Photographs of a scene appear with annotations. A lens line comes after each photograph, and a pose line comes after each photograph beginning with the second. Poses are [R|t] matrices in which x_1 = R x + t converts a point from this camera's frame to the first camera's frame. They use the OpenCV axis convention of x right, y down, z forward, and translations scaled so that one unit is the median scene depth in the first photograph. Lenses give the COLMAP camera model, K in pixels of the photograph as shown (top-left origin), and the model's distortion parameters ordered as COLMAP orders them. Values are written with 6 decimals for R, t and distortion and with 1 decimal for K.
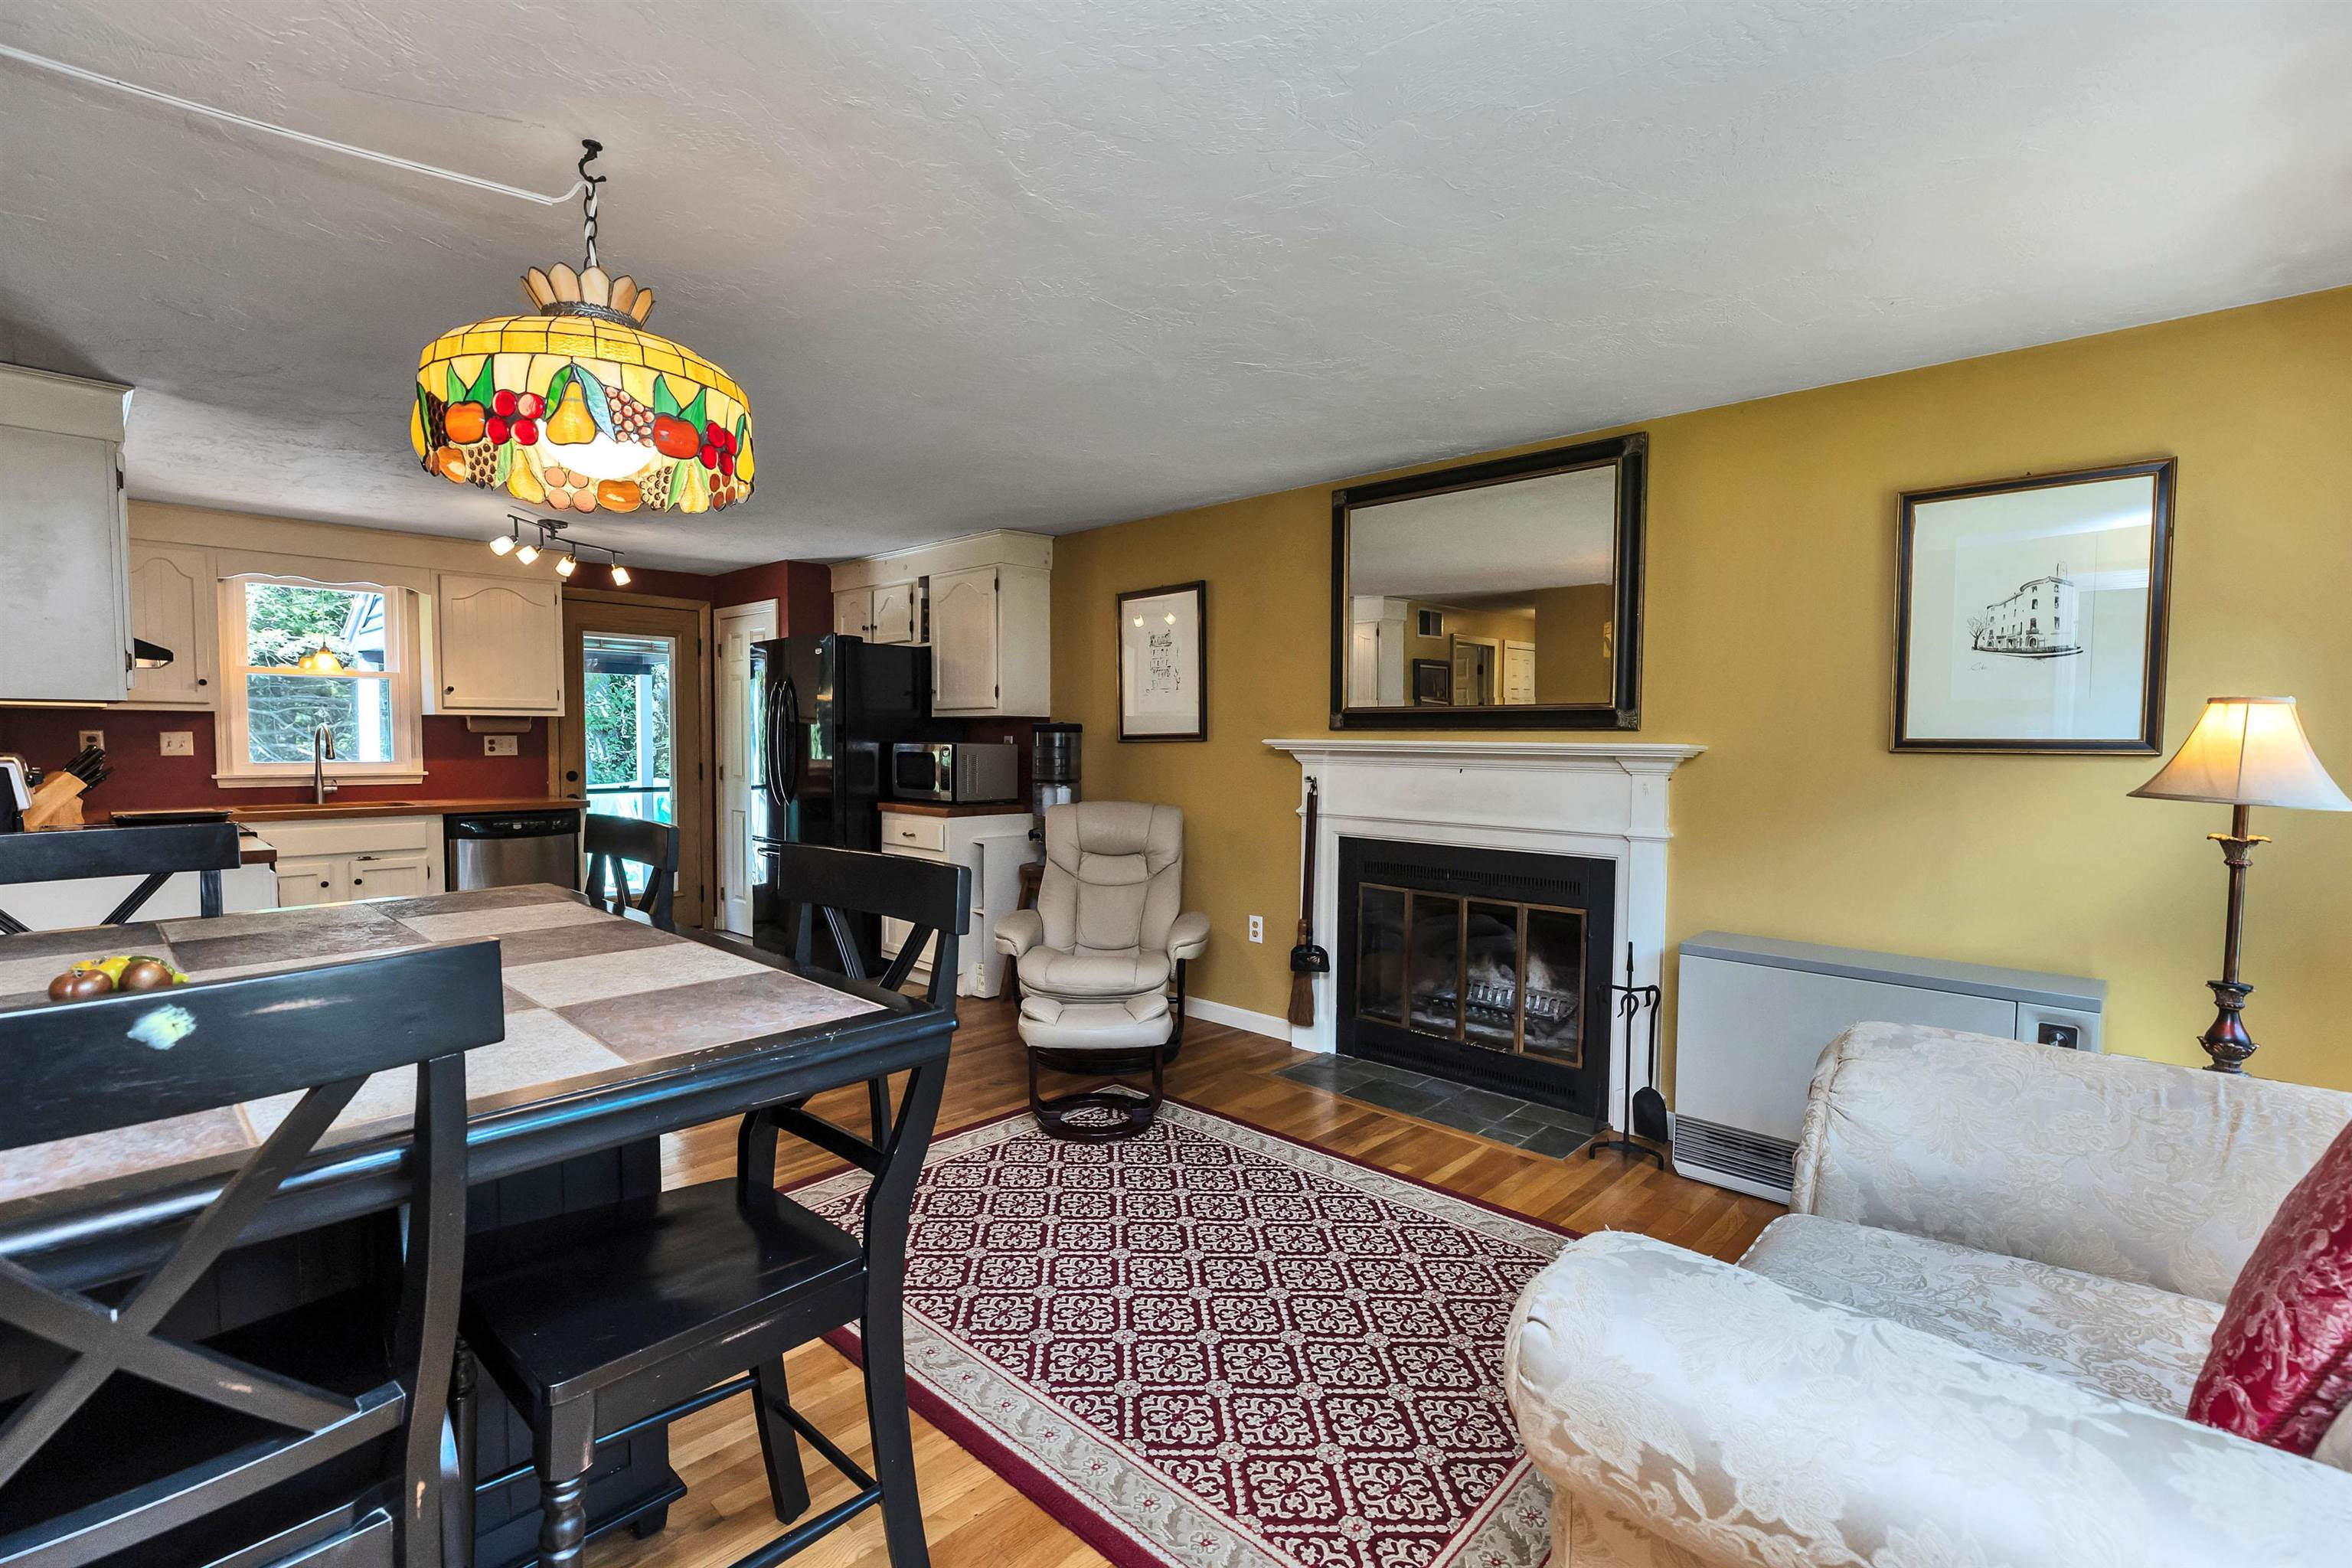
lens RADIAL K [[1058.6, 0, 1179.0], [0, 1058.6, 781.3], [0, 0, 1]] dist [0.004130, -0.000445]
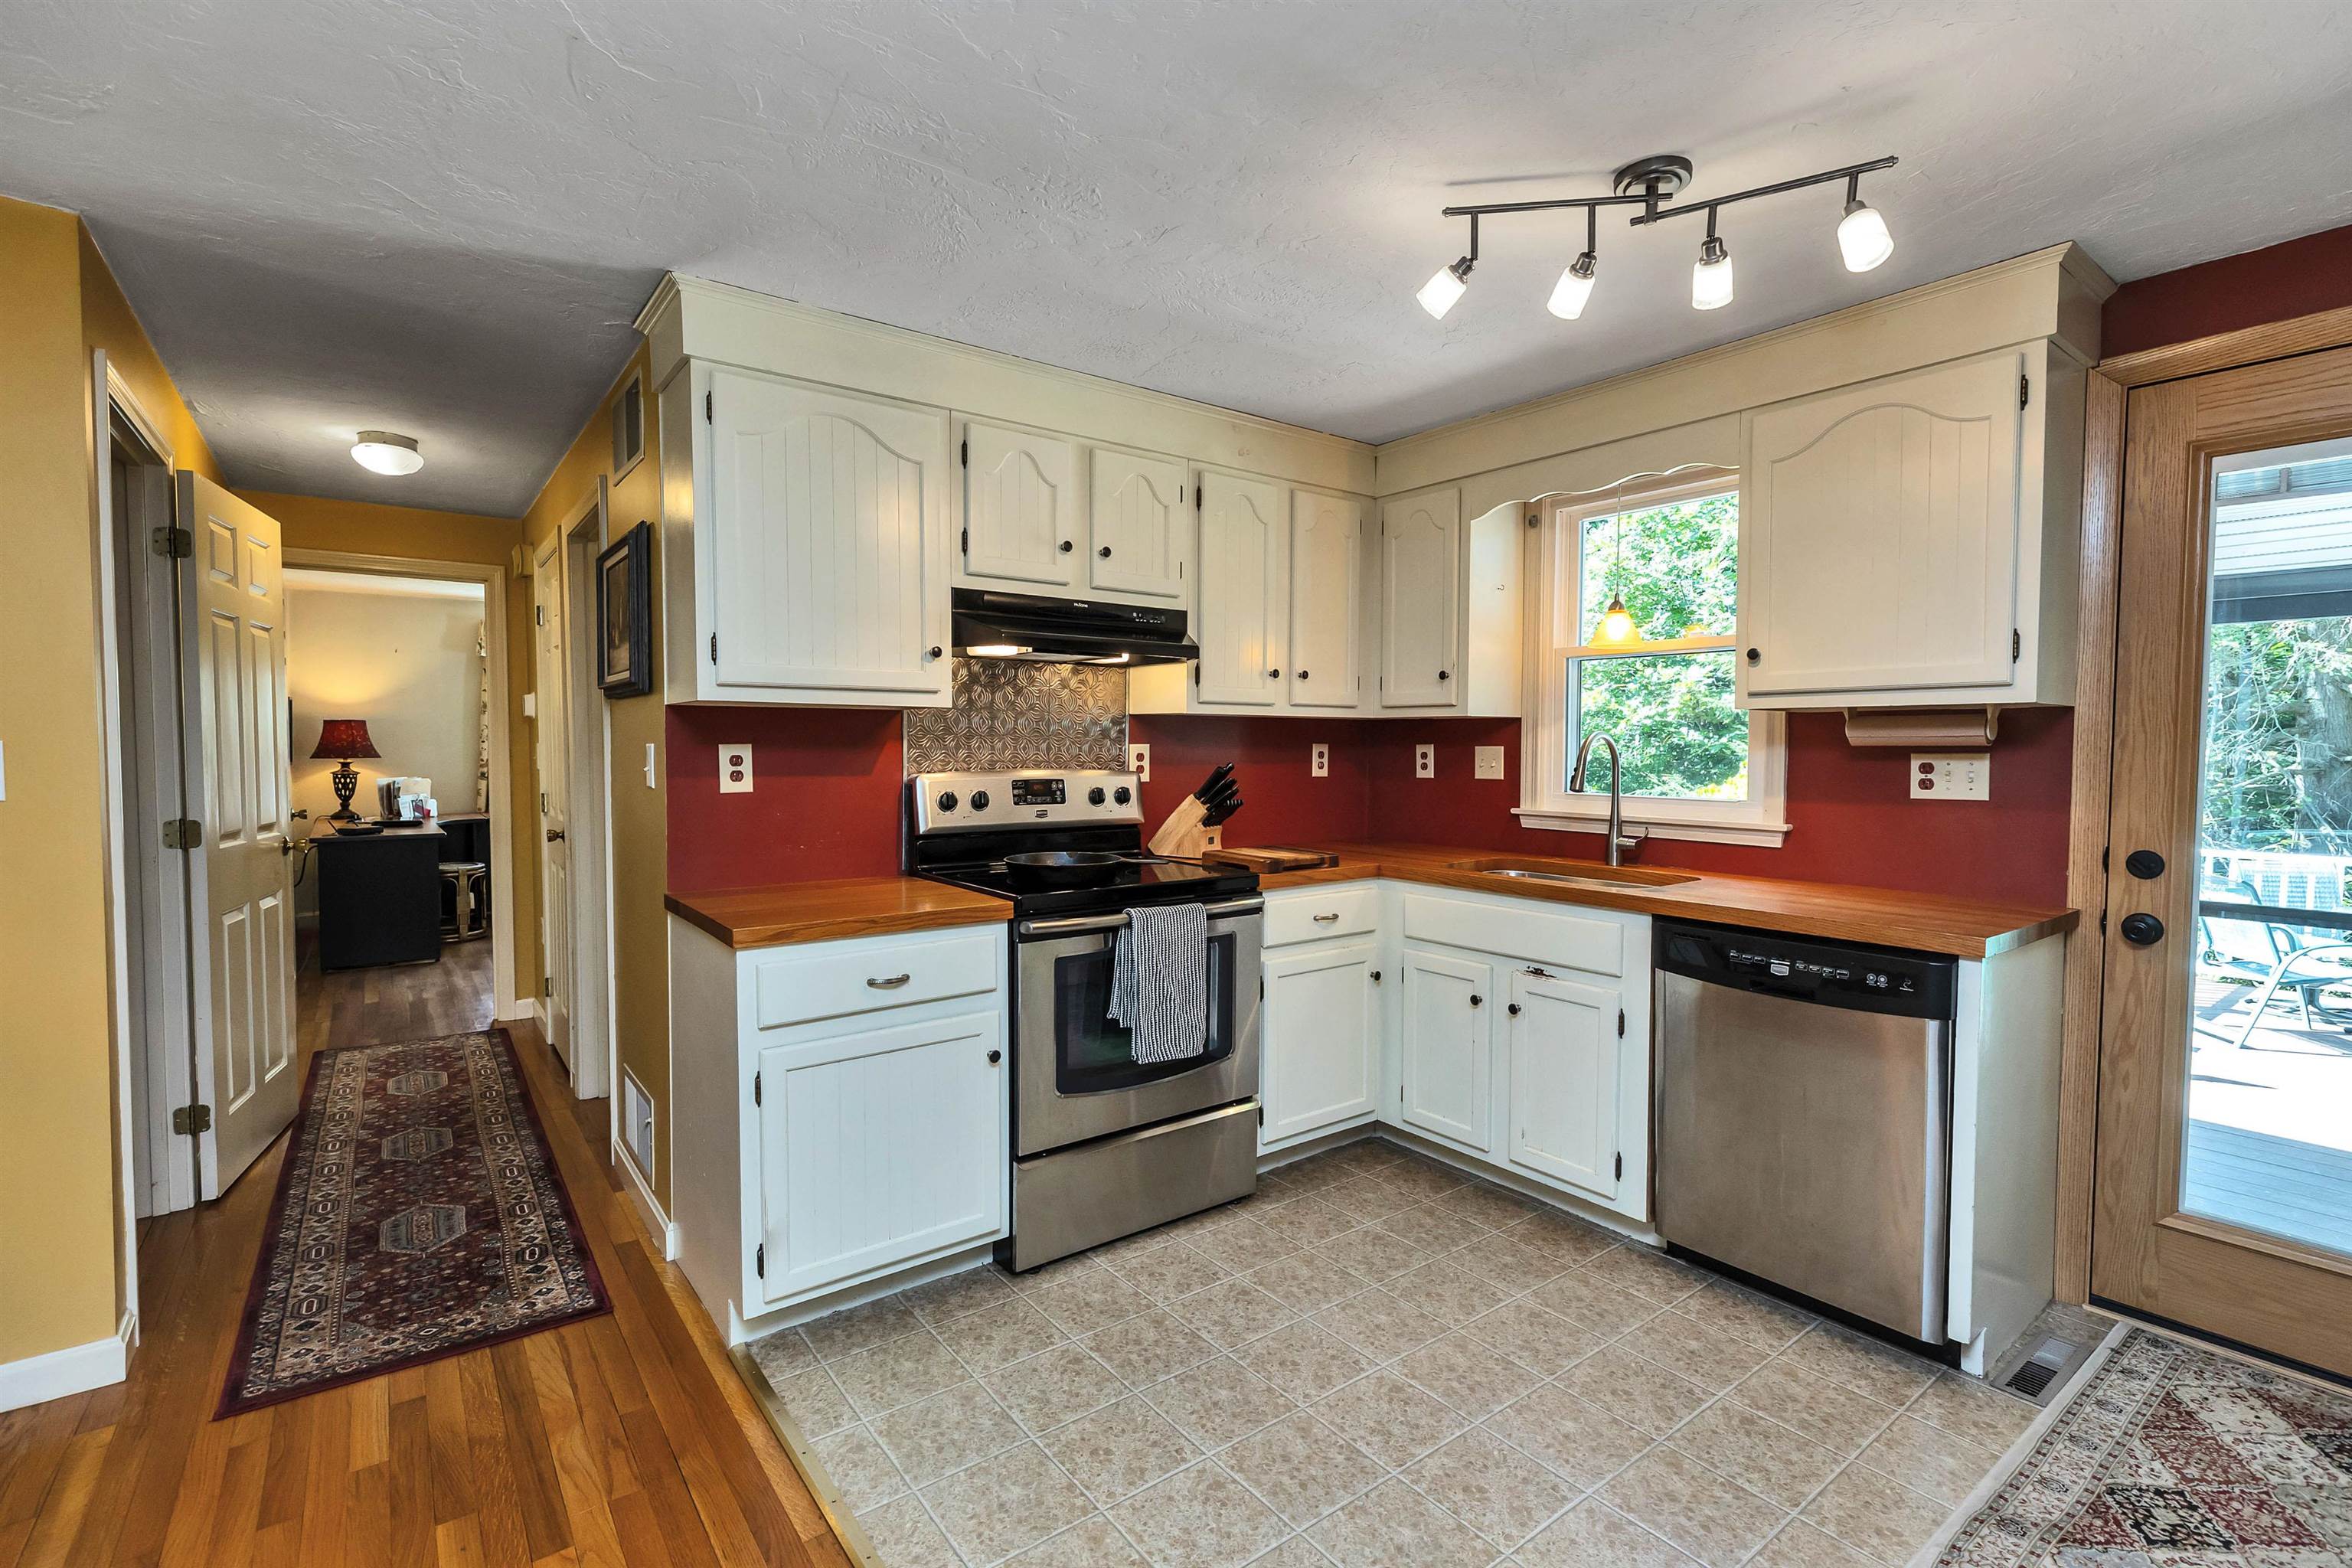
lens RADIAL K [[1058.6, 0, 1159.0], [0, 1058.6, 785.5], [0, 0, 1]] dist [0.004130, -0.000445]
pose [[-0.167955, 0.032711, -0.985252, -0.250276], [-0.049794, 0.997892, 0.041619, -0.050389], [0.984536, 0.056050, -0.165972, 1.182964]]
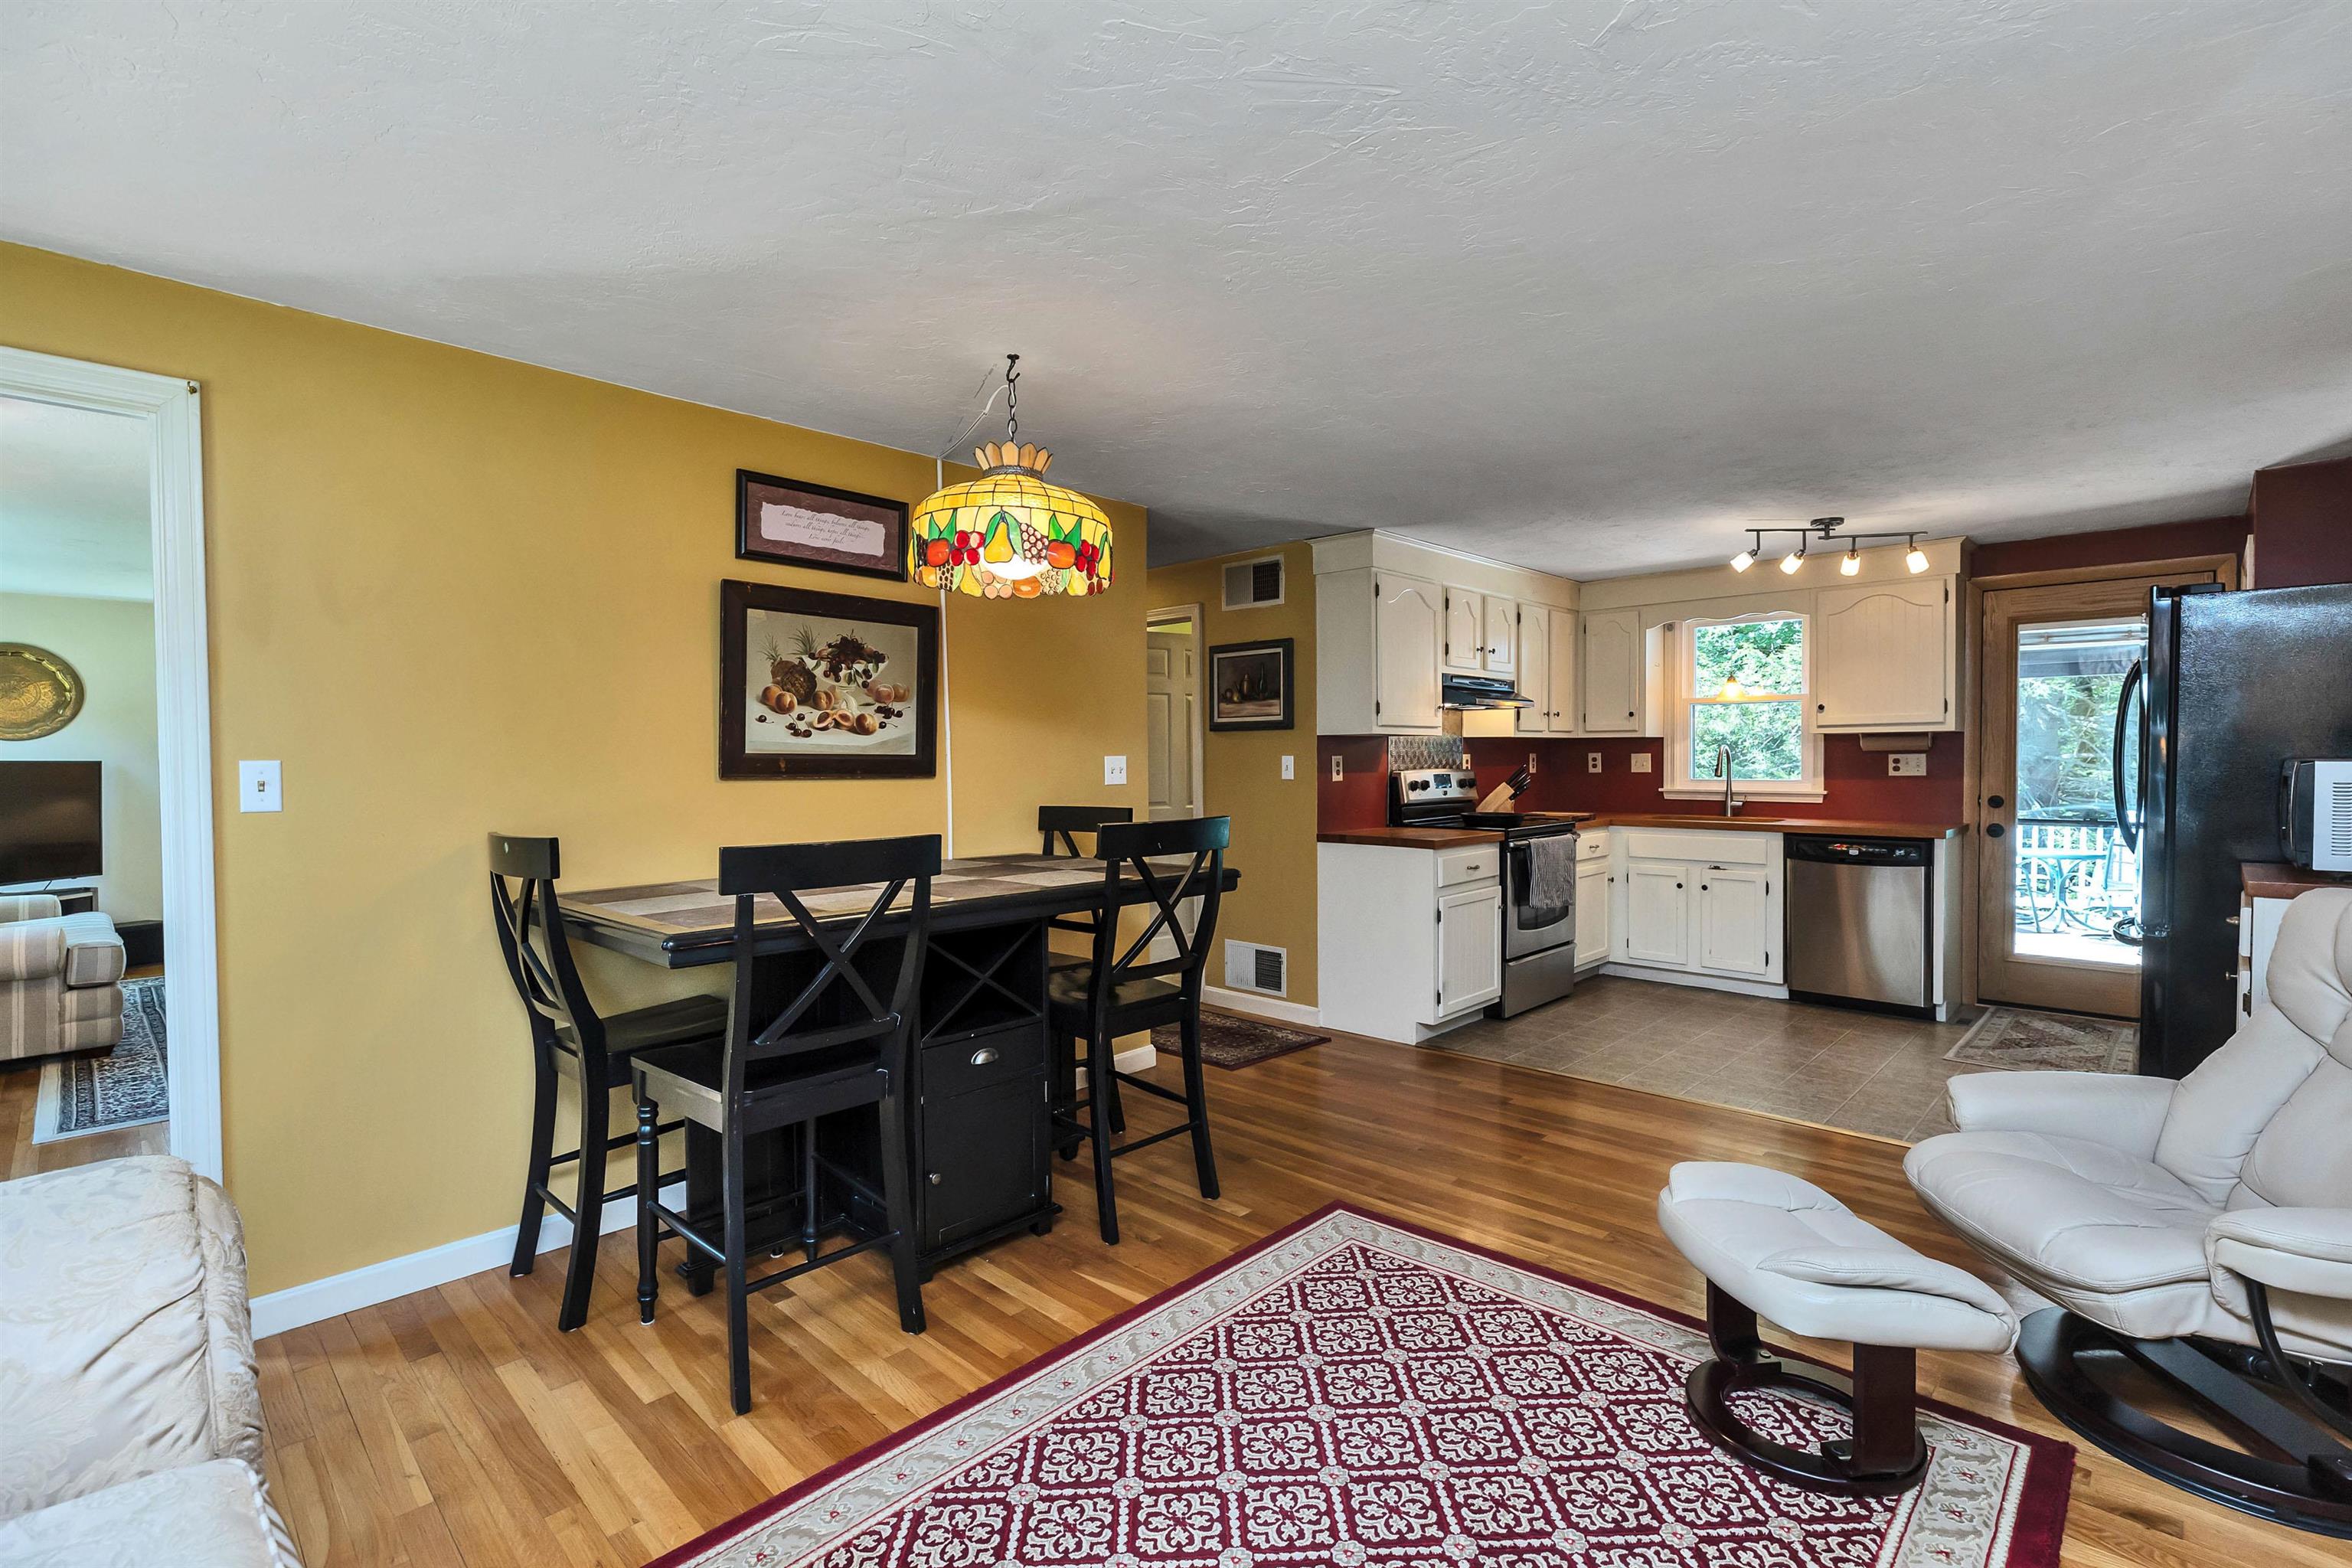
lens RADIAL K [[1058.6, 0, 1165.3], [0, 1058.6, 783.5], [0, 0, 1]] dist [0.004130, -0.000445]
pose [[-0.016116, 0.017734, -0.999713, 0.435642], [-0.038744, 0.999081, 0.018348, -0.015655], [0.999119, 0.039029, -0.015414, 0.596190]]
